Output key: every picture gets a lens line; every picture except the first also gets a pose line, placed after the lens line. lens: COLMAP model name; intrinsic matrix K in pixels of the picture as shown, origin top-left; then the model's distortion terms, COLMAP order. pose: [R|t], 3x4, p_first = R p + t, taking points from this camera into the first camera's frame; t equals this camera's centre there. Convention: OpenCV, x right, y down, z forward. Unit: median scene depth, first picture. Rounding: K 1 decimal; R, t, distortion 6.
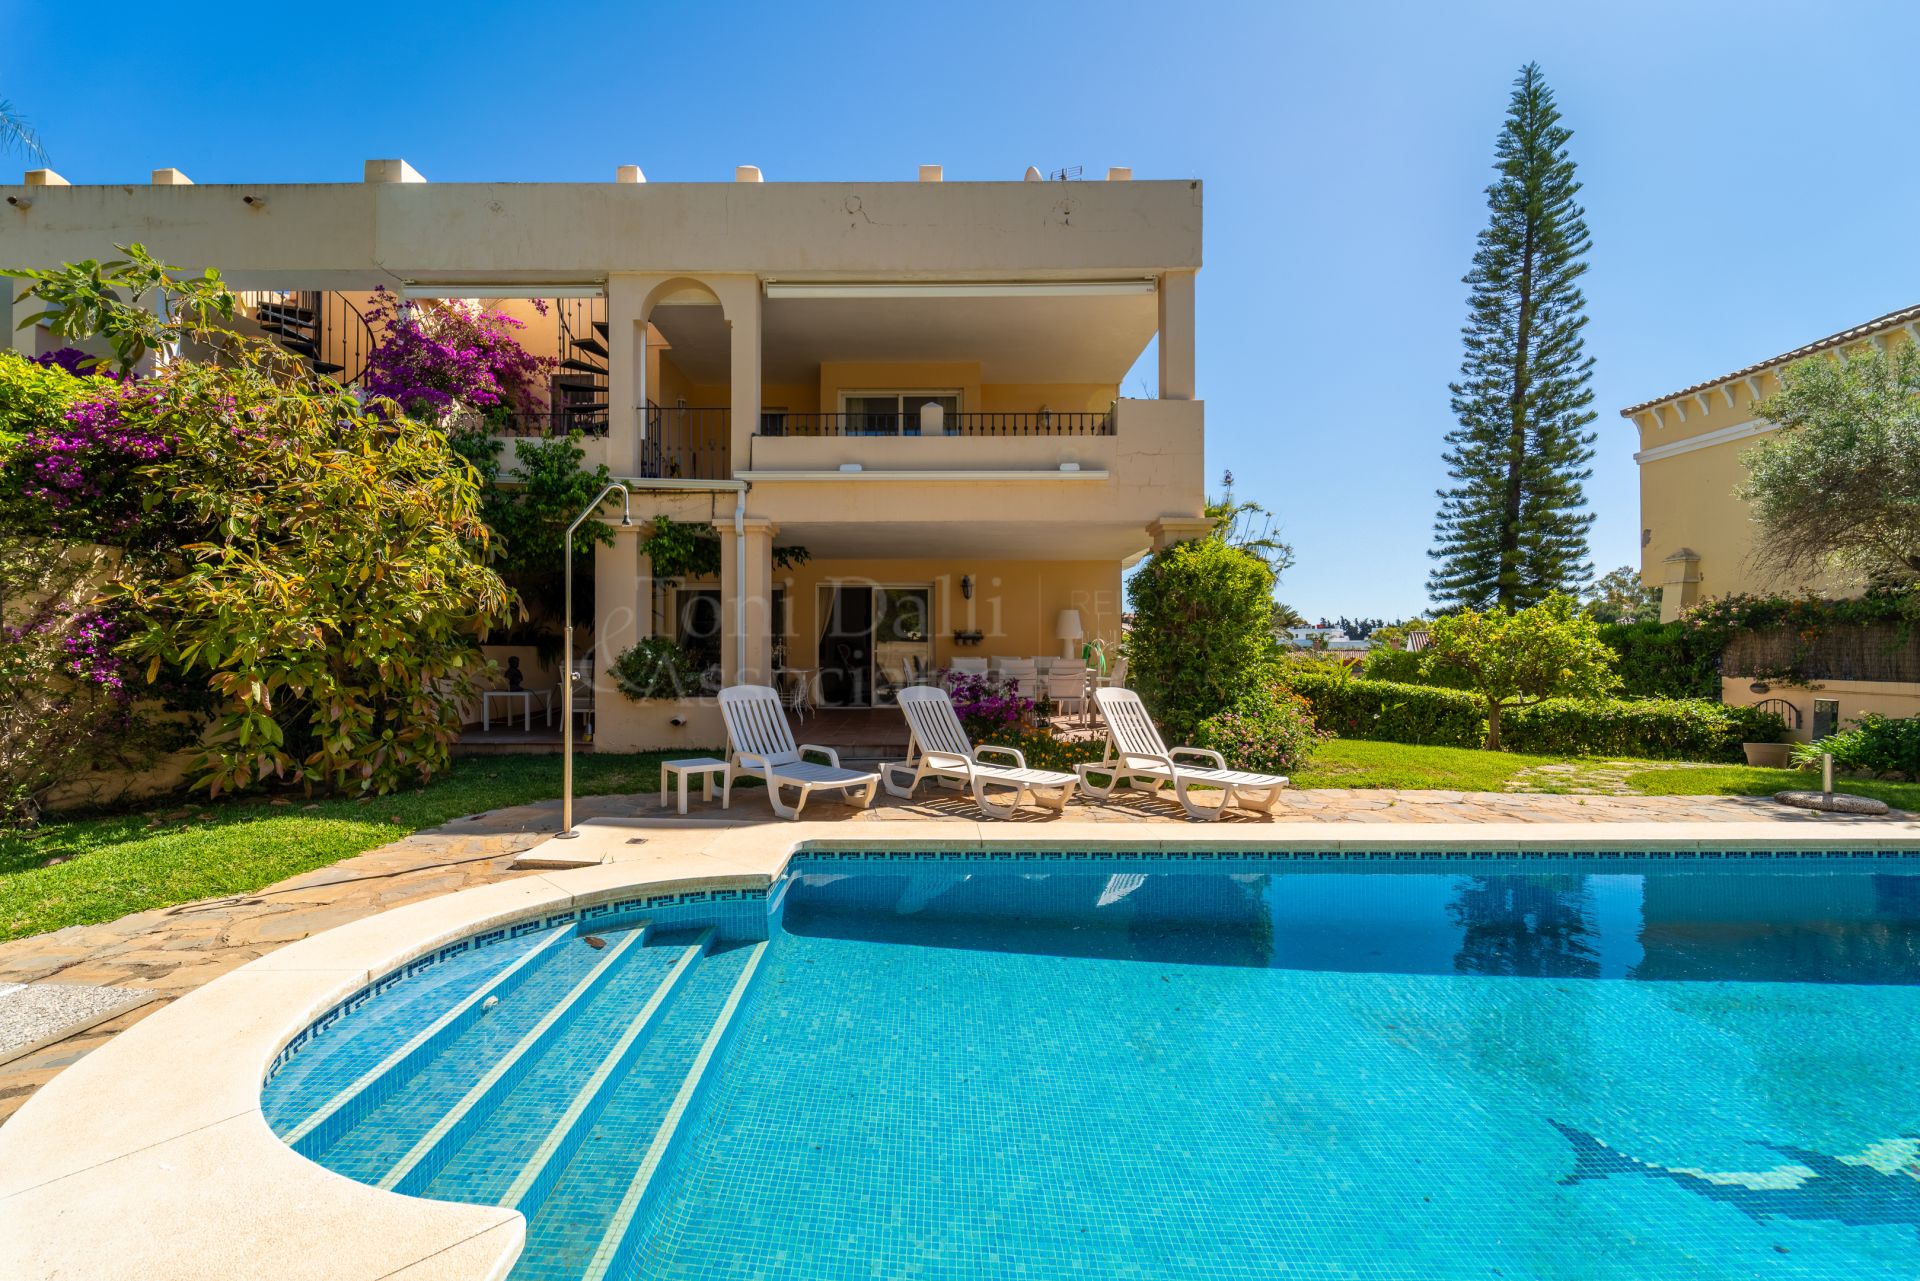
lens RADIAL K [[804.6, 0, 948.2], [0, 804.6, 638.8], [0, 0, 1]] dist [-0.001379, -0.000374]
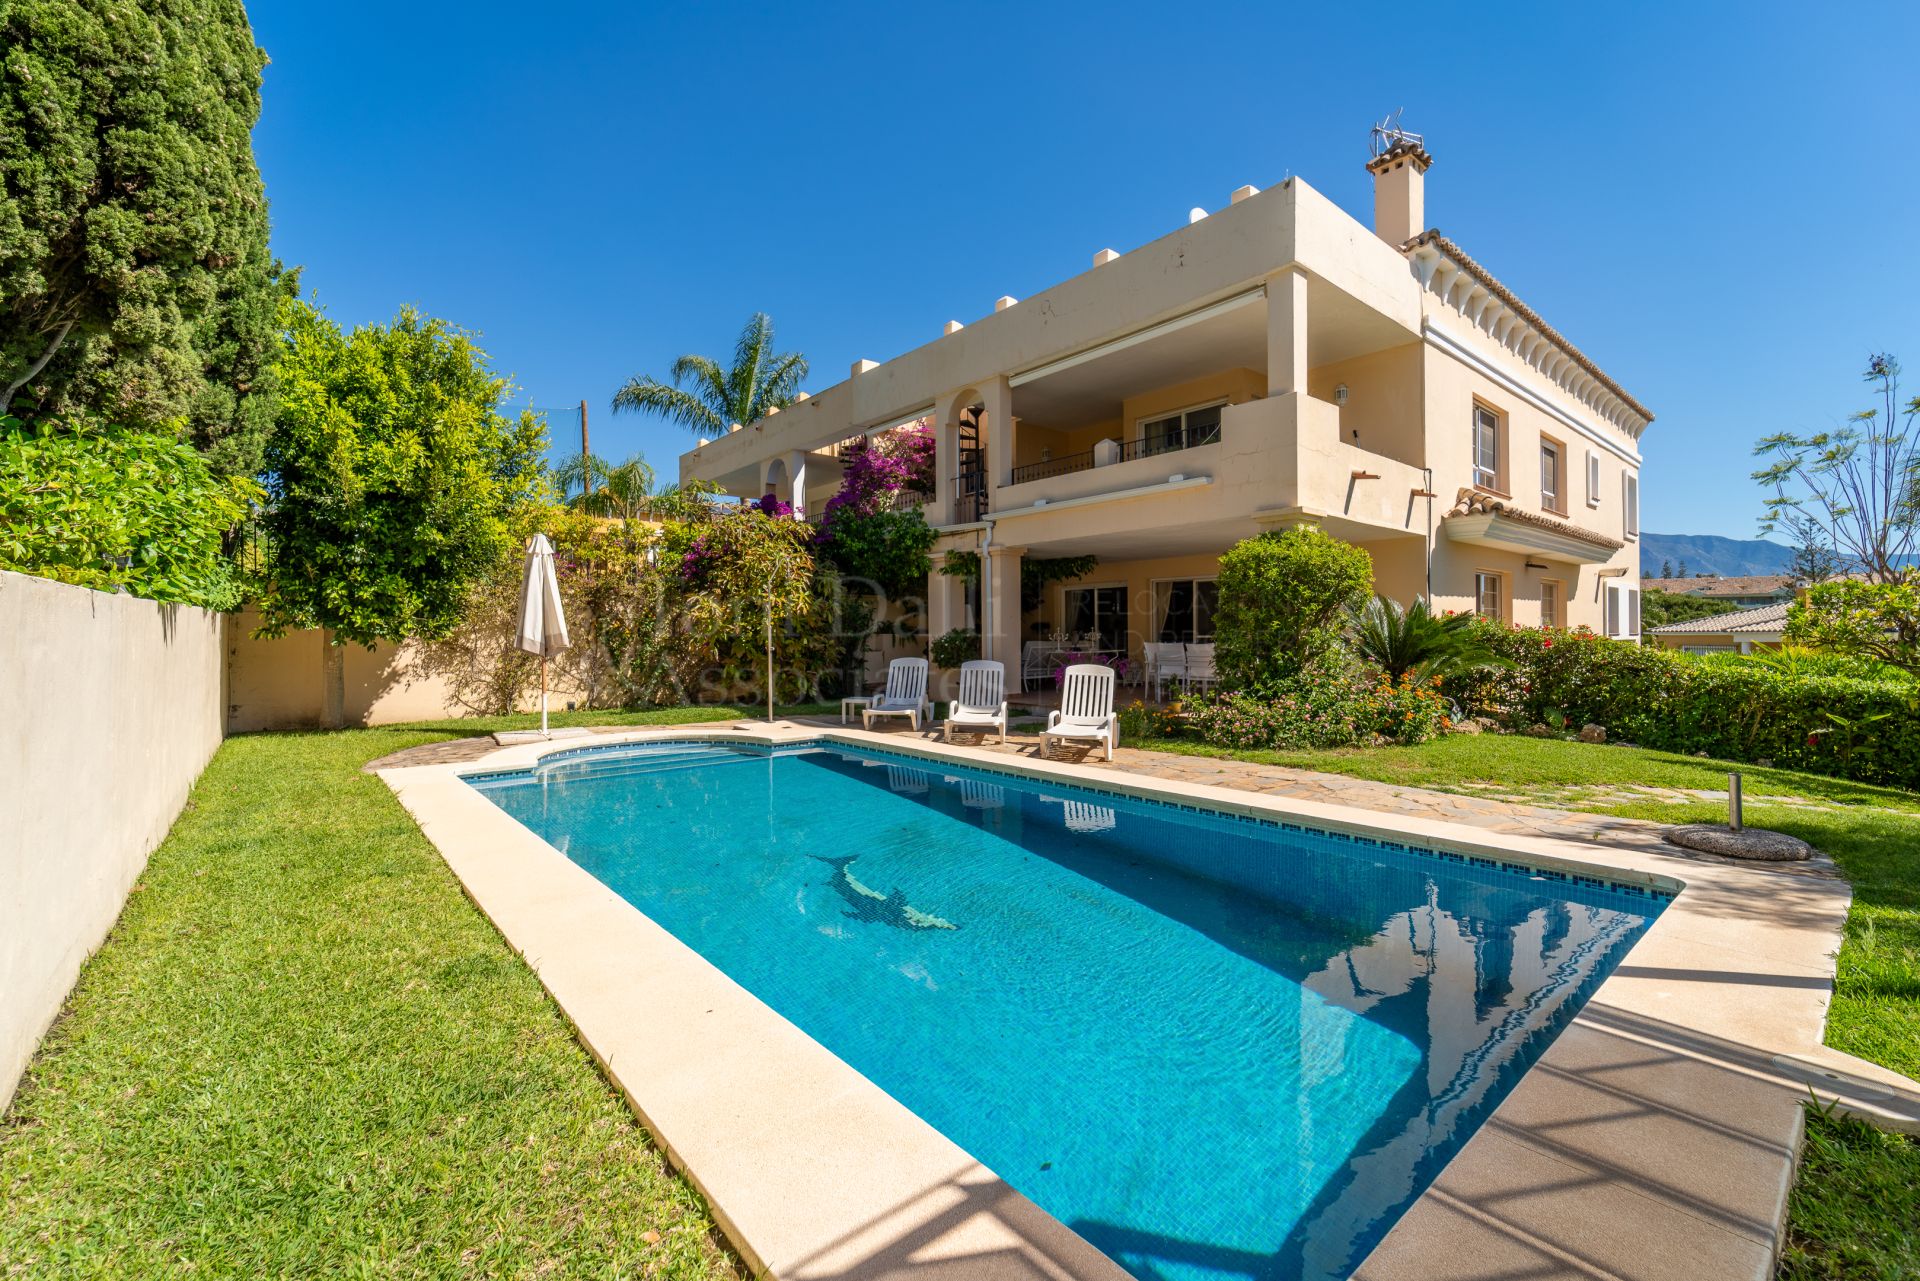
lens RADIAL K [[804.6, 0, 961.4], [0, 804.6, 646.2], [0, 0, 1]] dist [-0.001379, -0.000374]
pose [[0.649482, 0.009203, -0.760322, 0.816139], [0.014276, 0.999603, 0.024294, -0.001257], [0.760243, -0.026633, 0.649092, -0.006542]]
